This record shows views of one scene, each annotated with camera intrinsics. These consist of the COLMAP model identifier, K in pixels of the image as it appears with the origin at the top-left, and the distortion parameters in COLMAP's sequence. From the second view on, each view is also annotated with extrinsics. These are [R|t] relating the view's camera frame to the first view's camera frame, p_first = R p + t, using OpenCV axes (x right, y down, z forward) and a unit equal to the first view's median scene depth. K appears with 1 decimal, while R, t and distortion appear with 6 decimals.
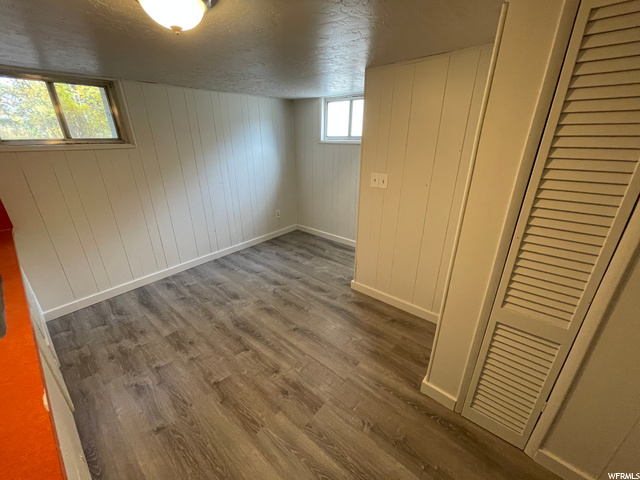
lens RADIAL K [[258.8, 0, 318.6], [0, 258.8, 239.3], [0, 0, 1]] dist [-0.000385, -0.000003]
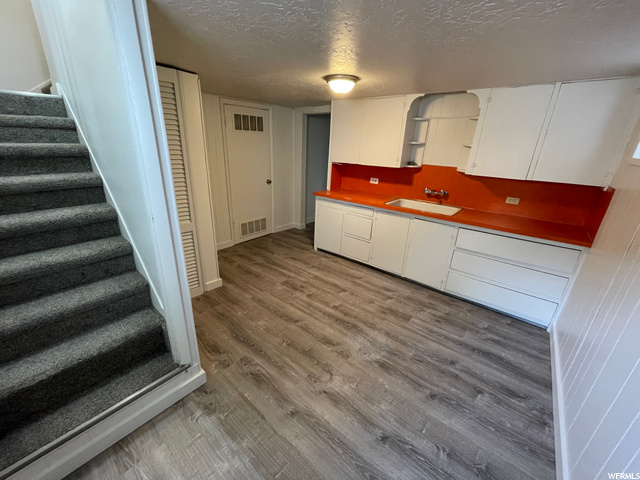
lens RADIAL K [[258.8, 0, 319.8], [0, 258.8, 239.6], [0, 0, 1]] dist [-0.000385, -0.000003]
pose [[-0.999489, -0.021453, -0.023691, -0.147451], [-0.031791, 0.743701, 0.667756, -0.588631], [0.003293, 0.668168, -0.744003, 1.529113]]
